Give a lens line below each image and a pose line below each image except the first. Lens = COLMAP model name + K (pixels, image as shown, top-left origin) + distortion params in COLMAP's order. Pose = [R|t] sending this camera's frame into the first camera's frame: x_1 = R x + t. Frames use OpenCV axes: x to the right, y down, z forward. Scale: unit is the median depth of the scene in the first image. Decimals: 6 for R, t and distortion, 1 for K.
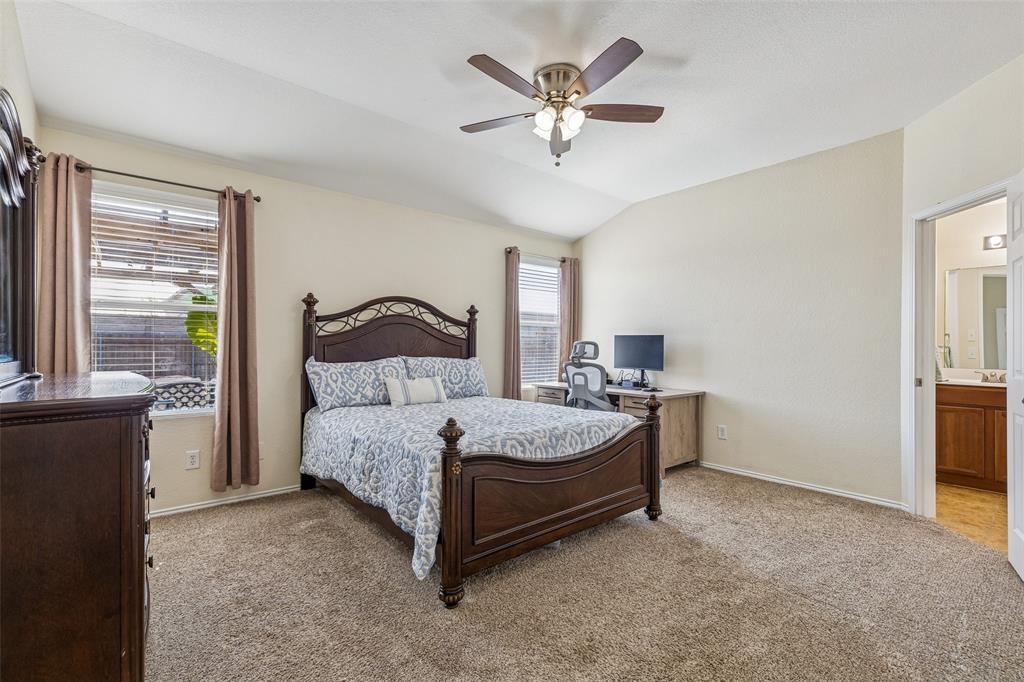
lens RADIAL K [[461.3, 0, 512.6], [0, 461.3, 343.9], [0, 0, 1]] dist [0.013976, -0.002254]
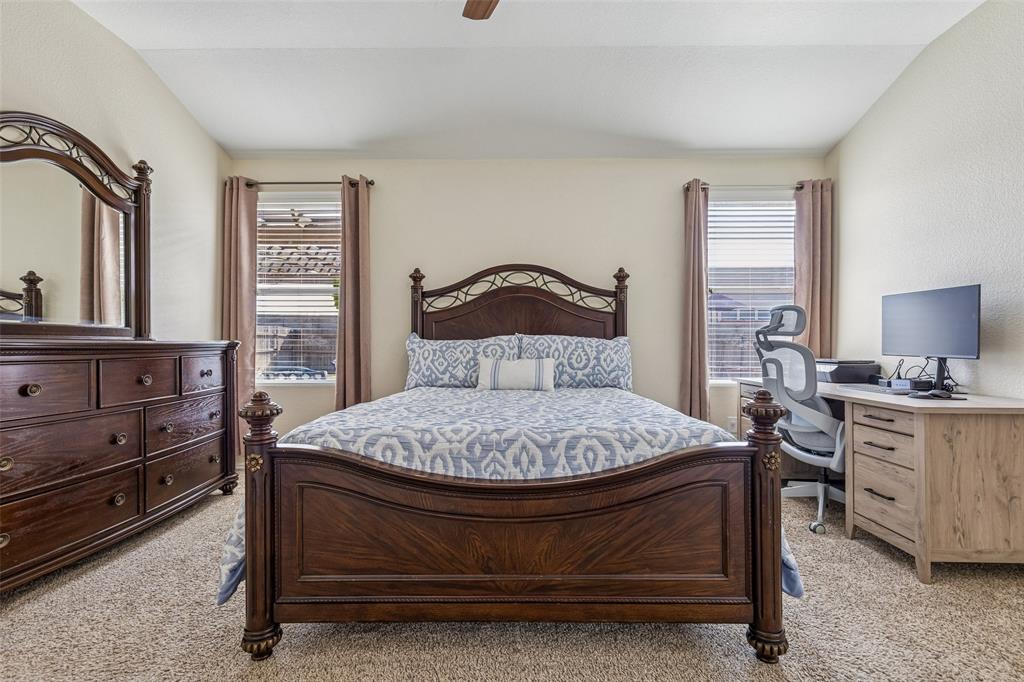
lens RADIAL K [[461.3, 0, 513.3], [0, 461.3, 341.4], [0, 0, 1]] dist [0.013976, -0.002254]
pose [[0.754310, -0.008290, -0.656466, 0.314862], [0.005986, 0.999966, -0.005749, 0.045308], [0.656491, 0.000407, 0.754334, 0.357833]]
